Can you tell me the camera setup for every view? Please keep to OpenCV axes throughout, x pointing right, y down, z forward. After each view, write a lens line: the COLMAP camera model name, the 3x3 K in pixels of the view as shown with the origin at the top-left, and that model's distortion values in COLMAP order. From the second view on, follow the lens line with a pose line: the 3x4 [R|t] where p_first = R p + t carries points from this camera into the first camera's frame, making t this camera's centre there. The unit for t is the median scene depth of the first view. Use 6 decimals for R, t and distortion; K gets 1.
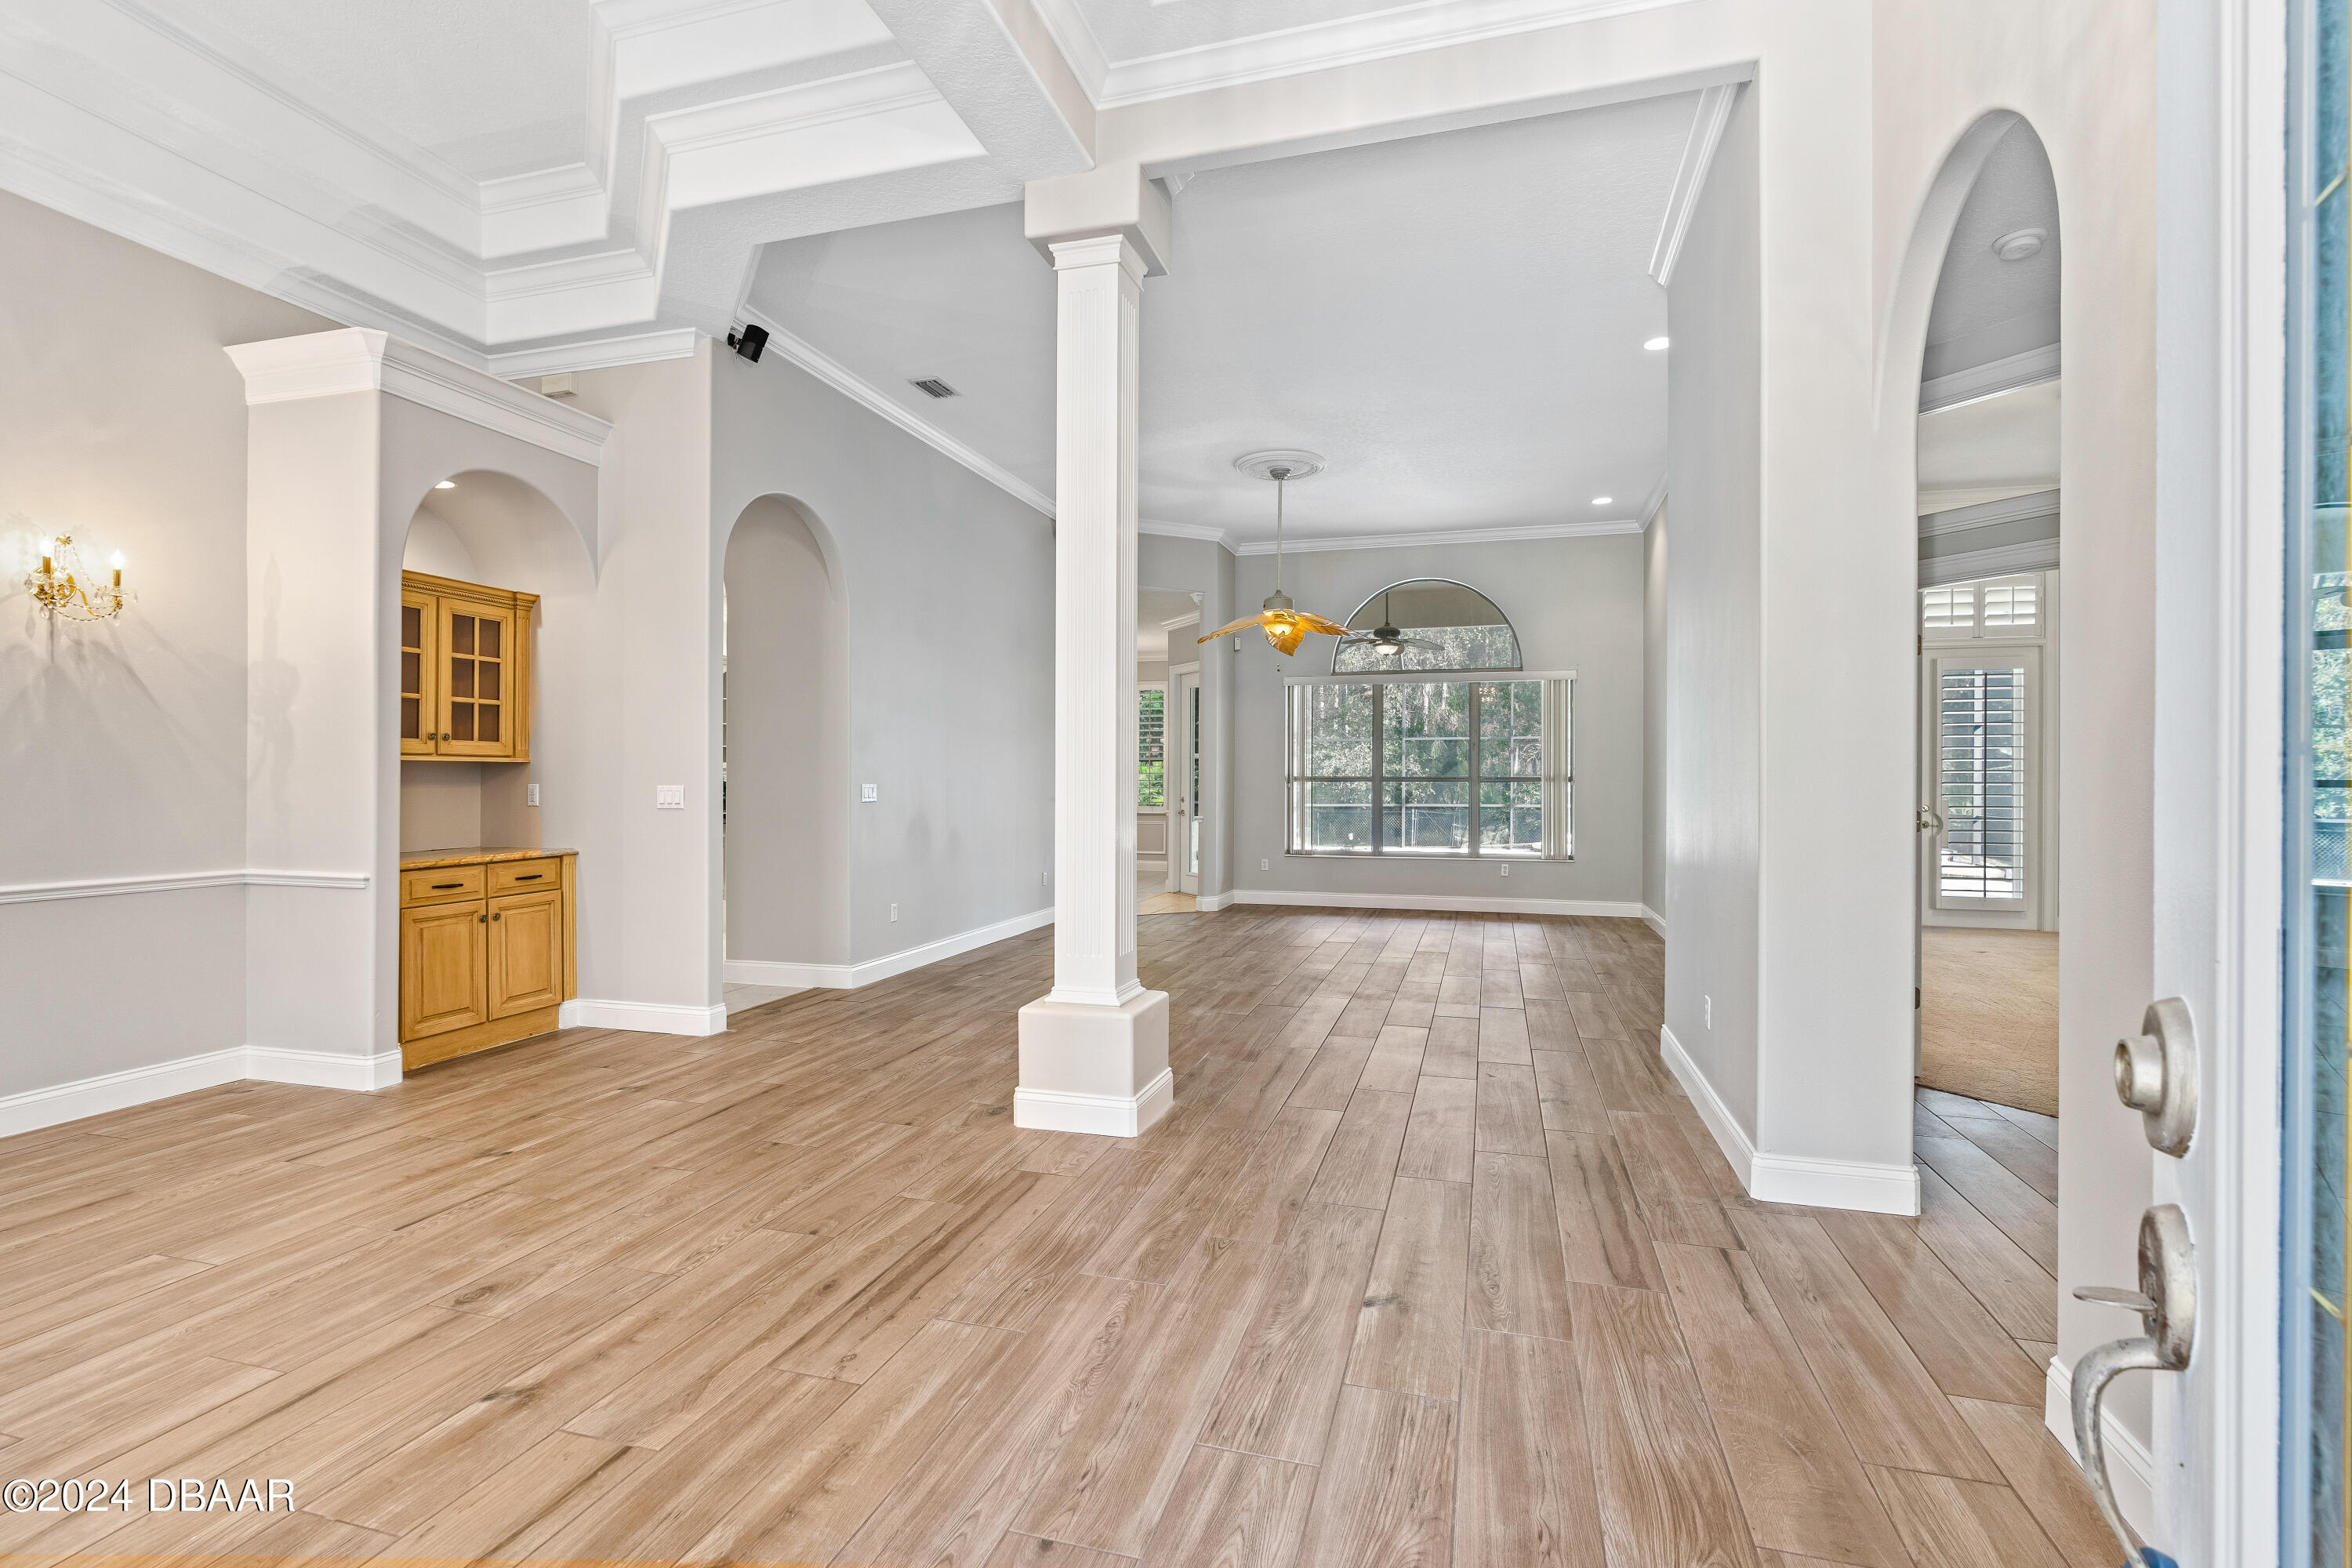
lens RADIAL K [[1092.7, 0, 1140.9], [0, 1092.7, 779.7], [0, 0, 1]] dist [-0.007928, 0.000463]
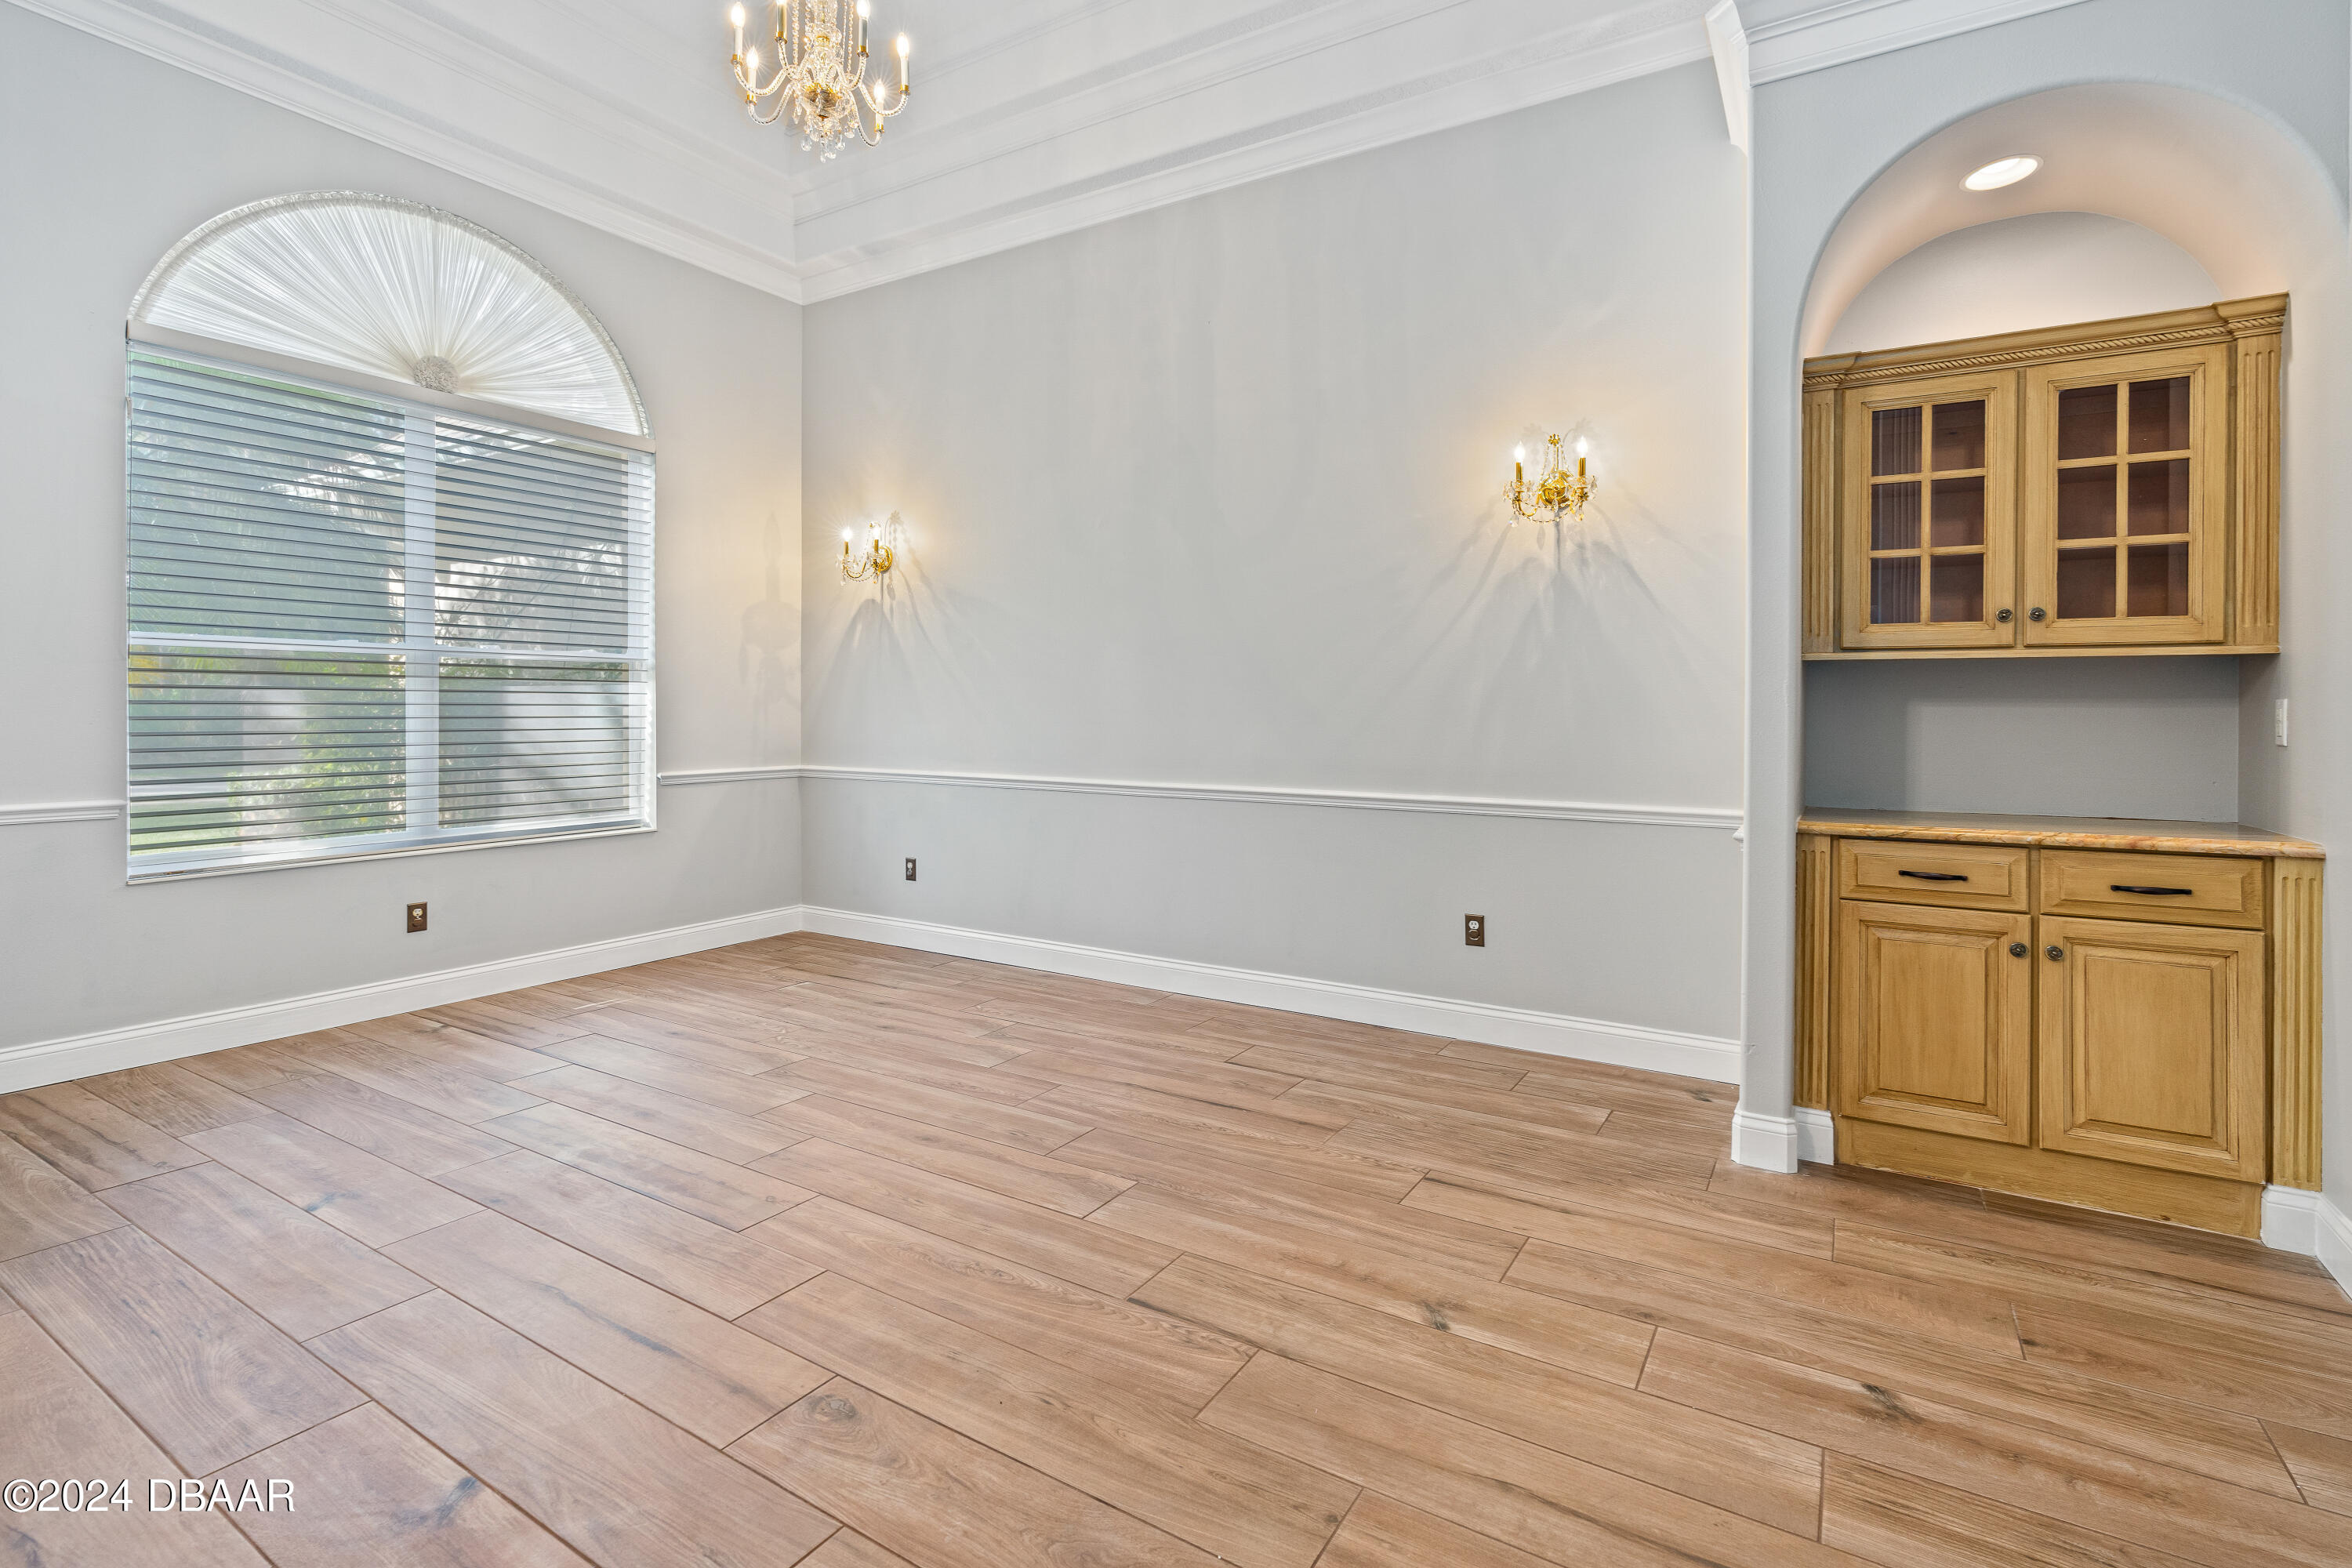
lens RADIAL K [[1092.7, 0, 1176.4], [0, 1092.7, 712.6], [0, 0, 1]] dist [-0.007928, 0.000463]
pose [[-0.226373, -0.001567, -0.974040, 0.008265], [-0.009621, 0.999954, 0.000627, 0.020842], [0.973993, 0.009513, -0.226377, 0.959885]]
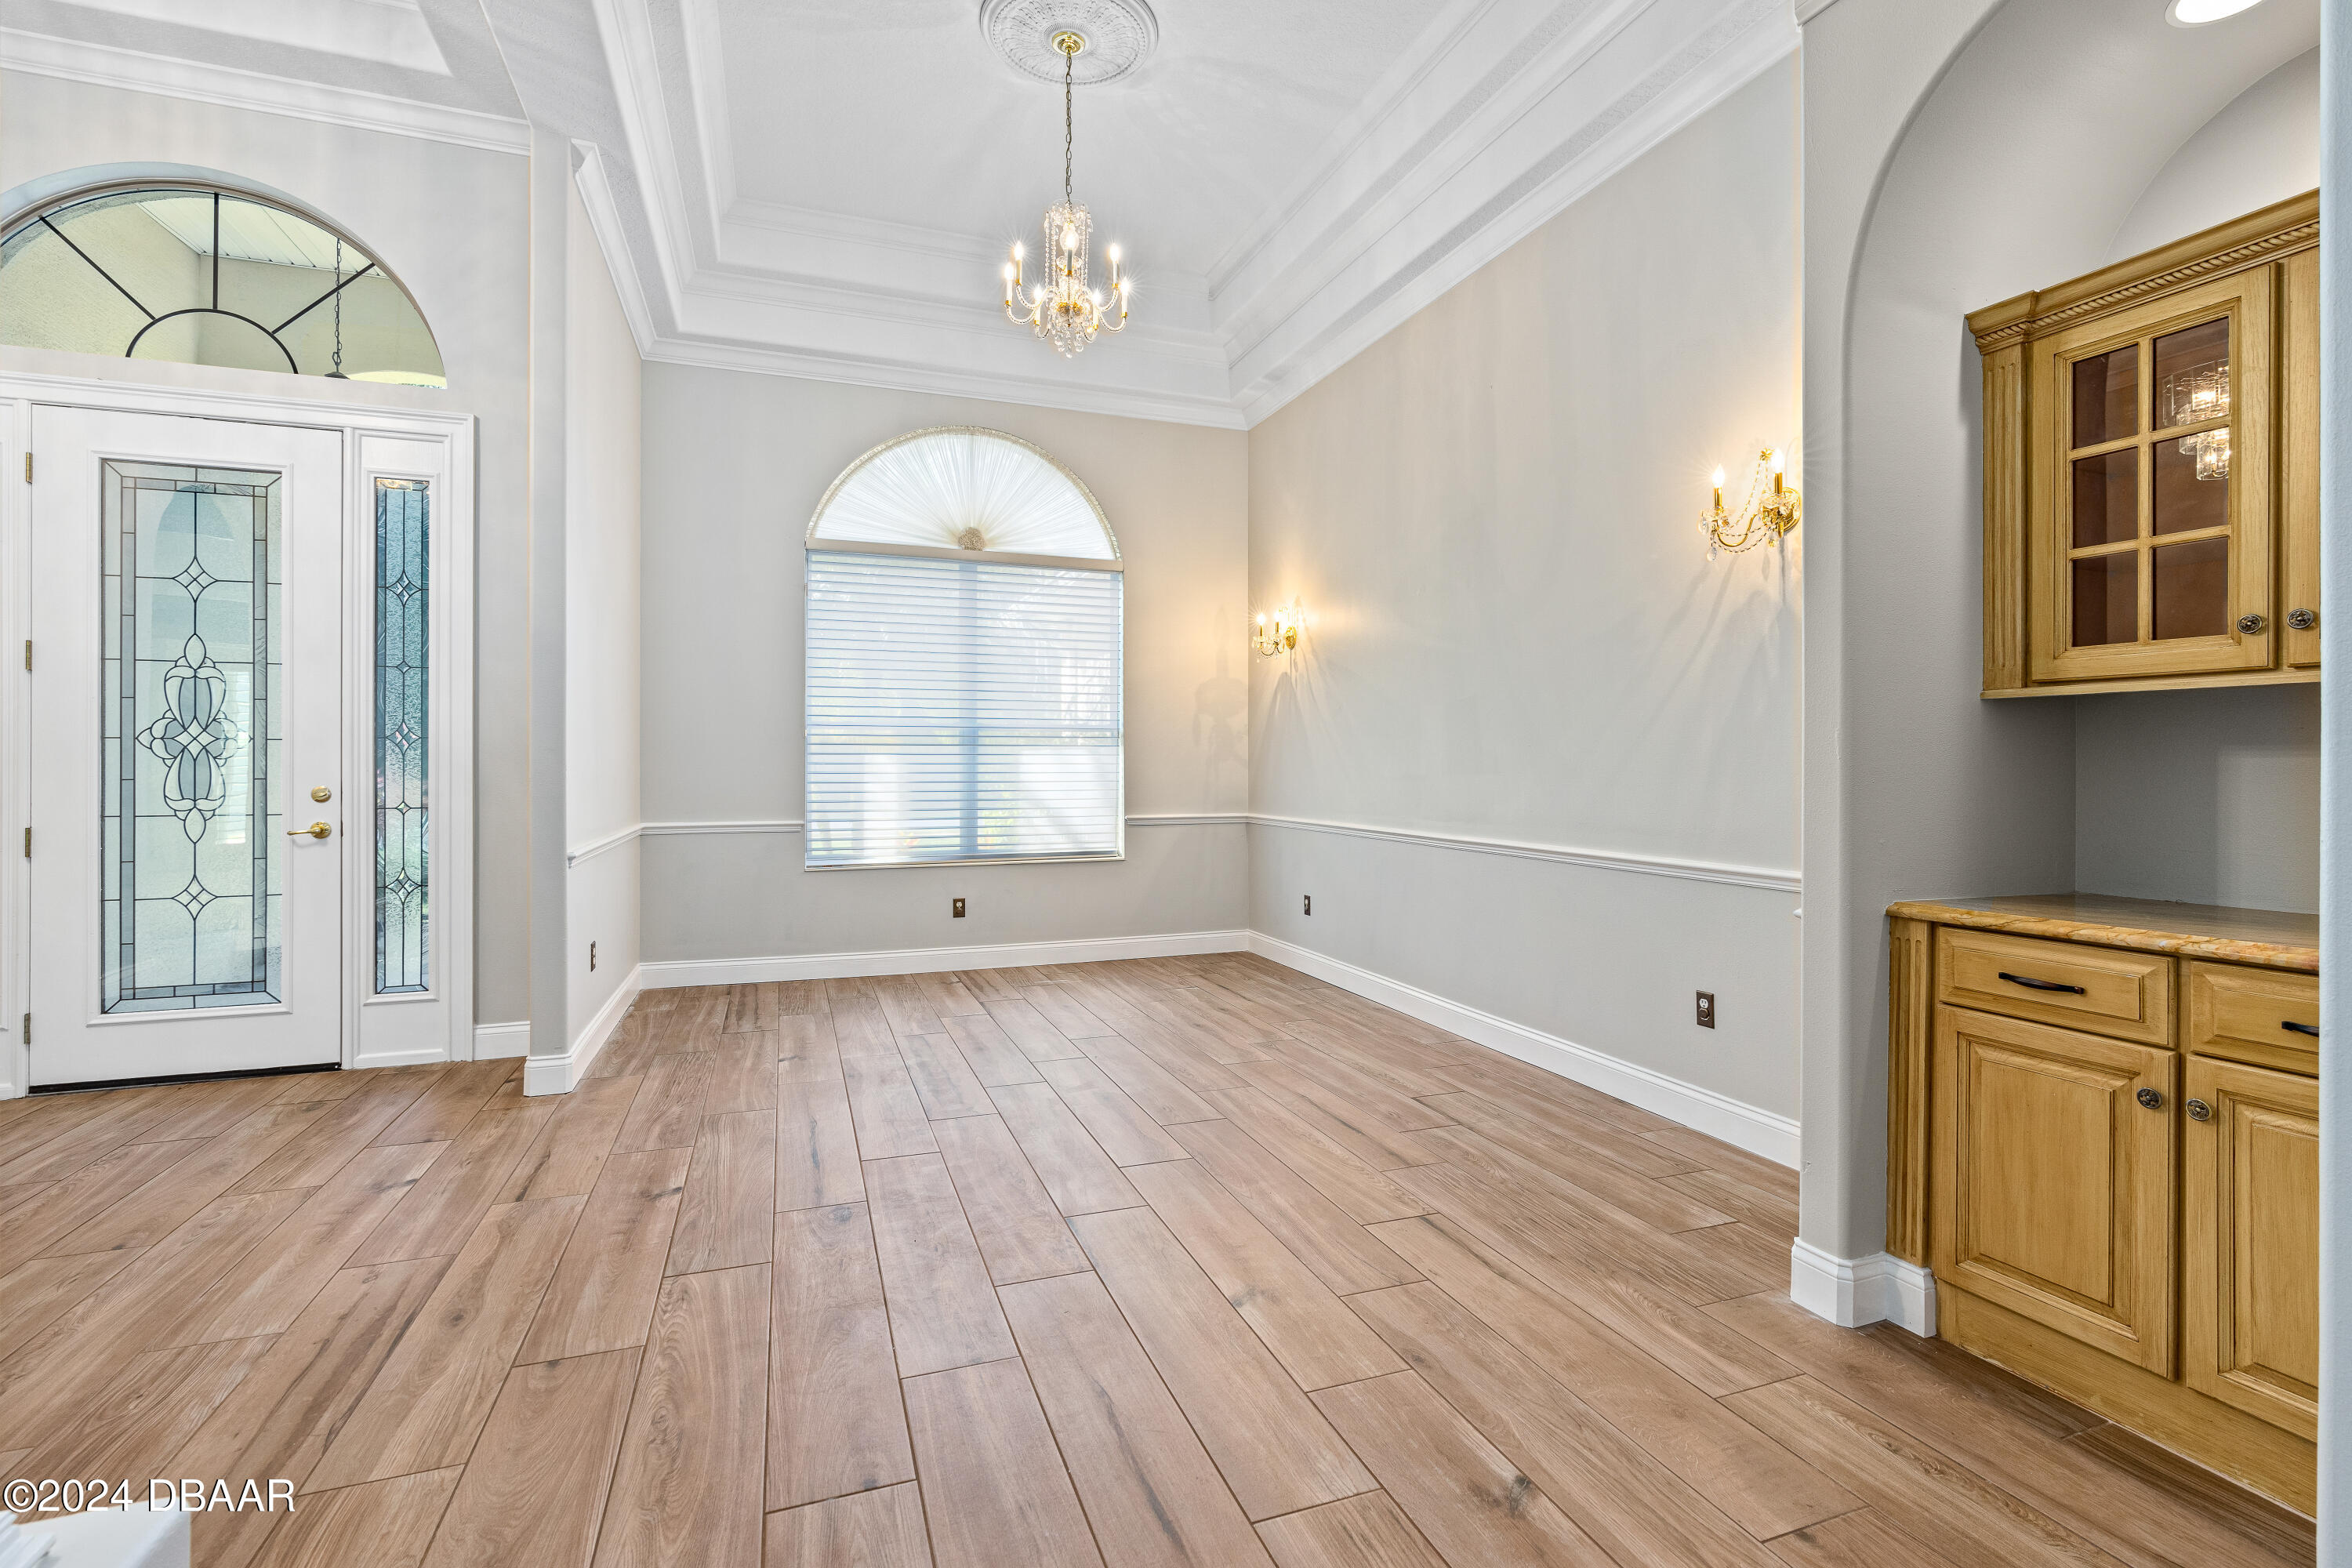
lens RADIAL K [[1092.7, 0, 1204.9], [0, 1092.7, 756.1], [0, 0, 1]] dist [-0.007928, 0.000463]
pose [[-0.779101, -0.006568, -0.626864, -0.147157], [-0.004206, 0.999977, -0.005250, 0.015992], [0.626885, -0.001454, -0.779111, 1.455766]]
